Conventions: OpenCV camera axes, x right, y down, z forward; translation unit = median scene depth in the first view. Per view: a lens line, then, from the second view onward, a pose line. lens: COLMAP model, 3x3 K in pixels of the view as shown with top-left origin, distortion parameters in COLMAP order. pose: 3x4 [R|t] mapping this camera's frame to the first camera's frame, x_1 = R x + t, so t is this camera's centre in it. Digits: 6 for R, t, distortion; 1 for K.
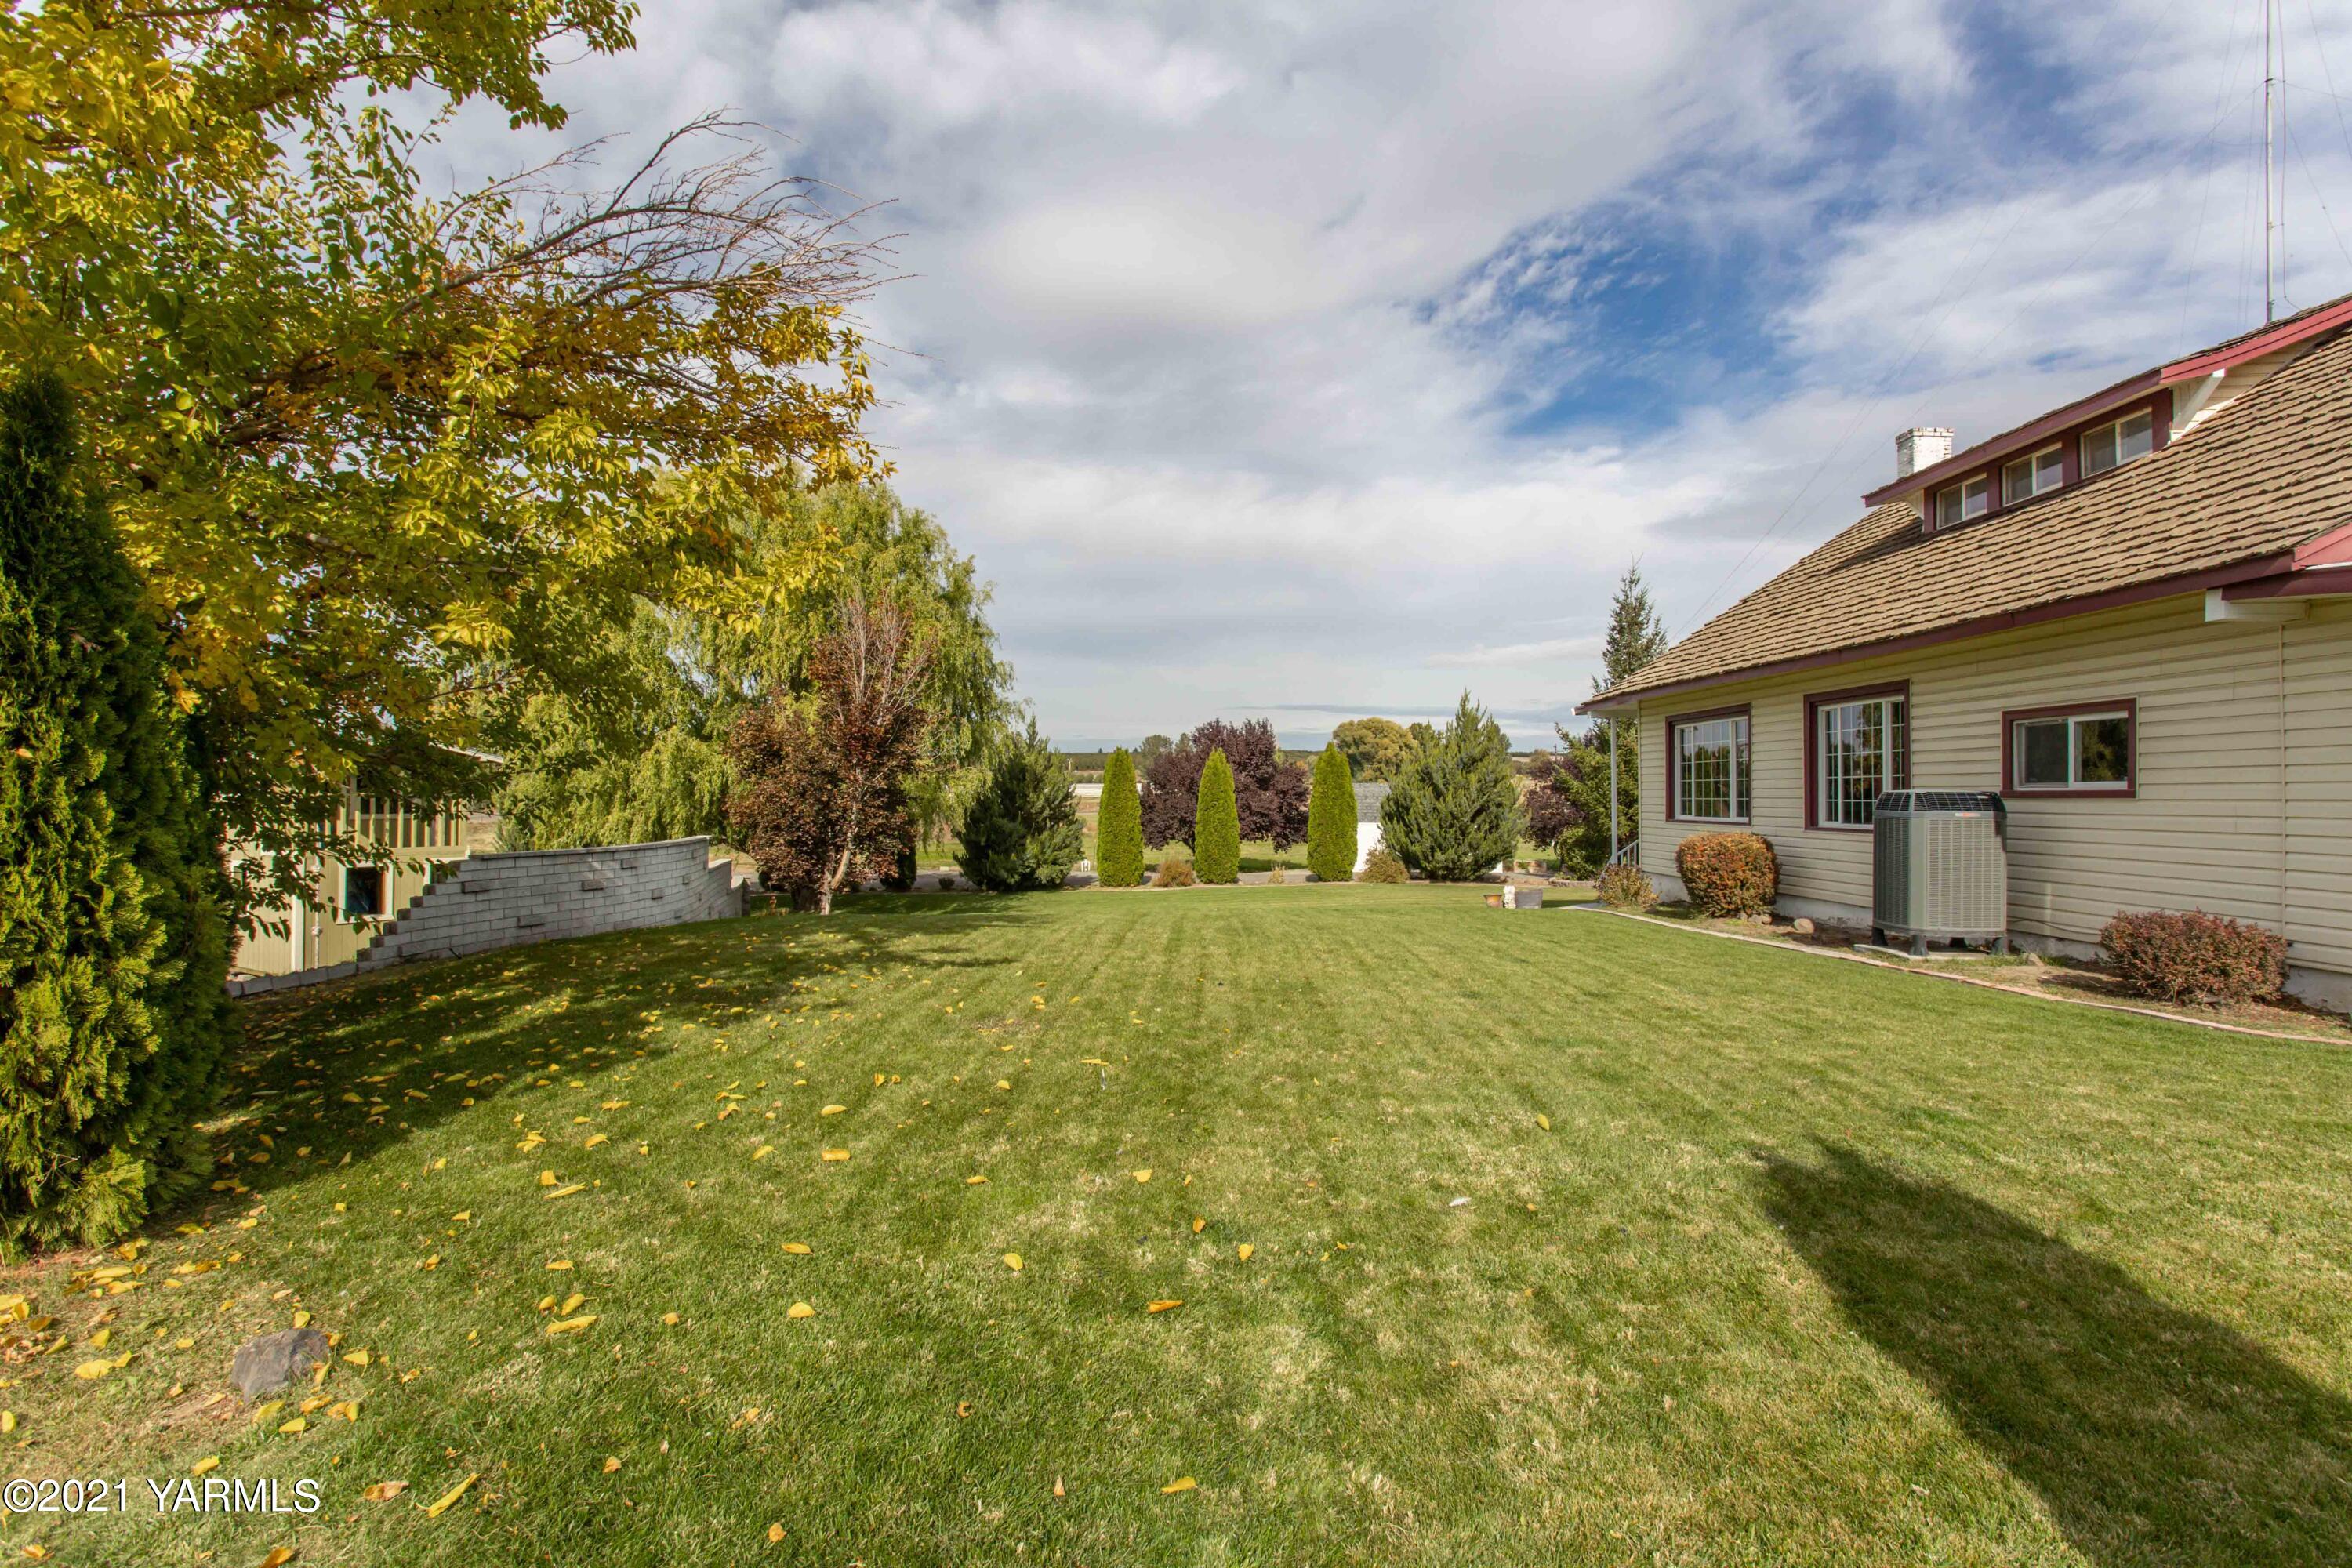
lens RADIAL K [[1135.2, 0, 1175.7], [0, 1135.2, 794.6], [0, 0, 1]] dist [-0.017603, 0.007446]
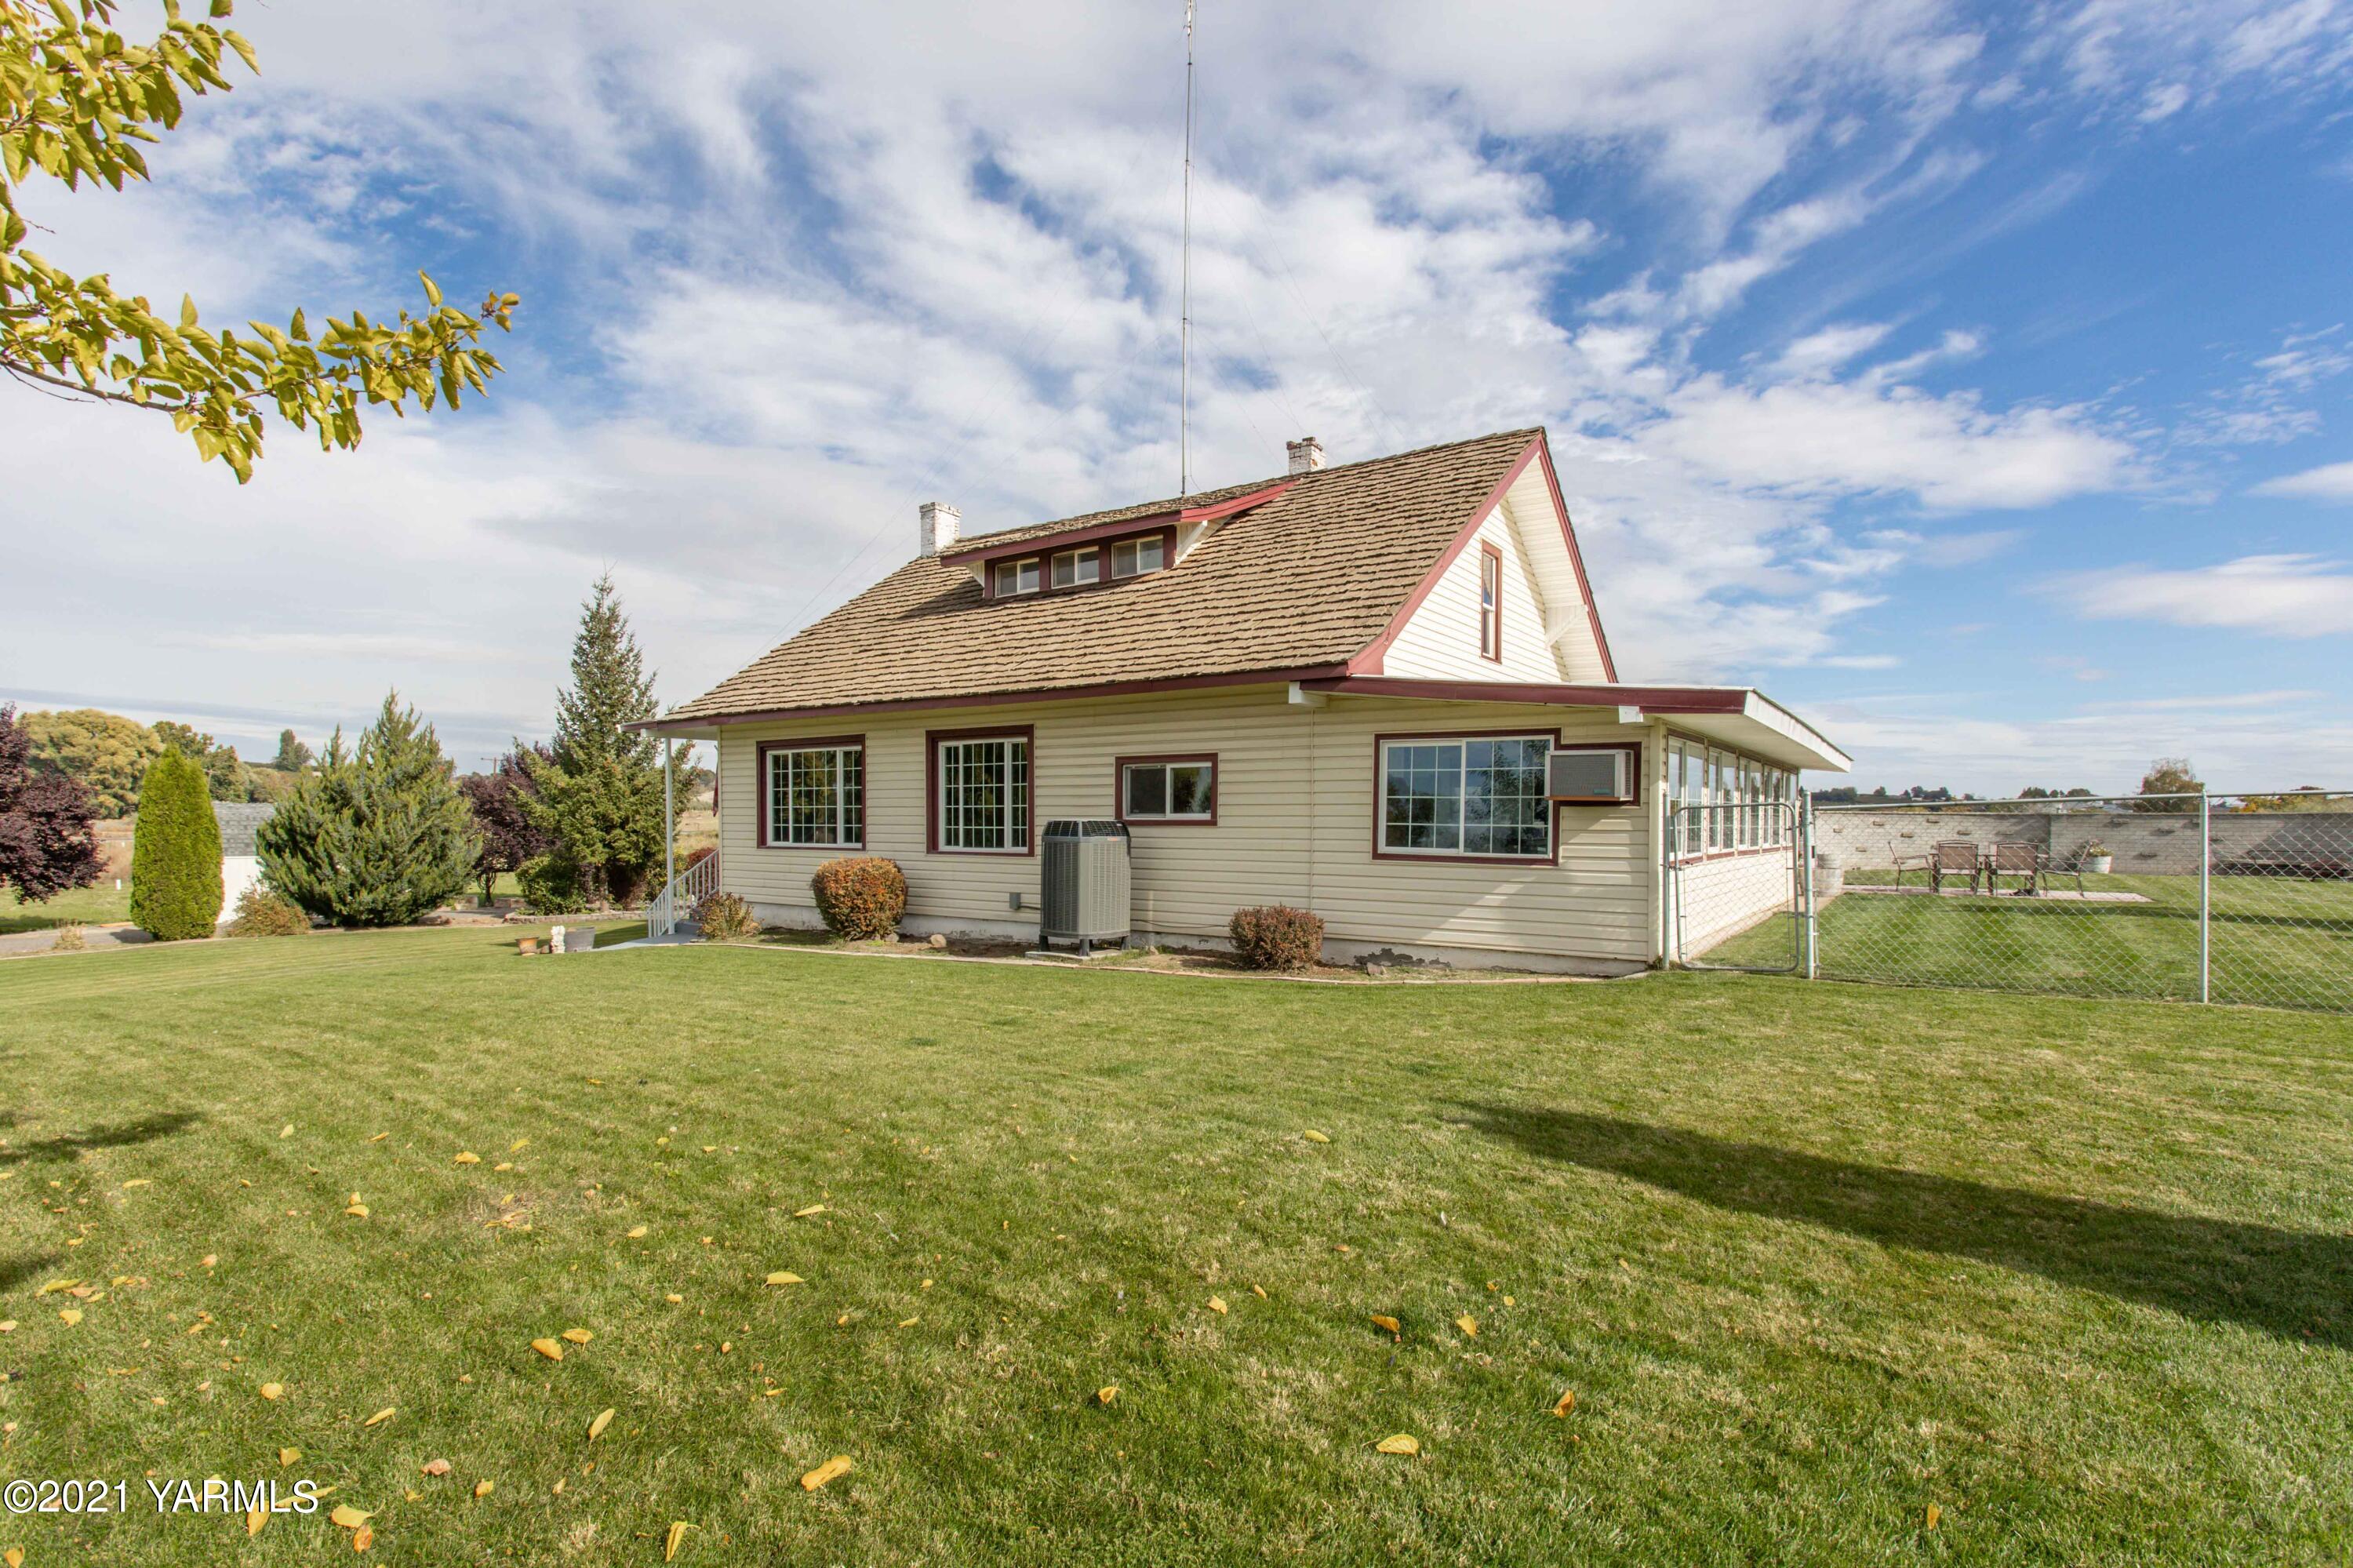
lens RADIAL K [[1135.7, 0, 1149.8], [0, 1135.7, 890.7], [0, 0, 1]] dist [-0.017603, 0.007446]
pose [[0.556221, -0.050535, 0.829496, -0.224835], [-0.003680, 0.997990, 0.063268, -0.003763], [-0.831026, -0.038243, 0.554917, 0.190706]]
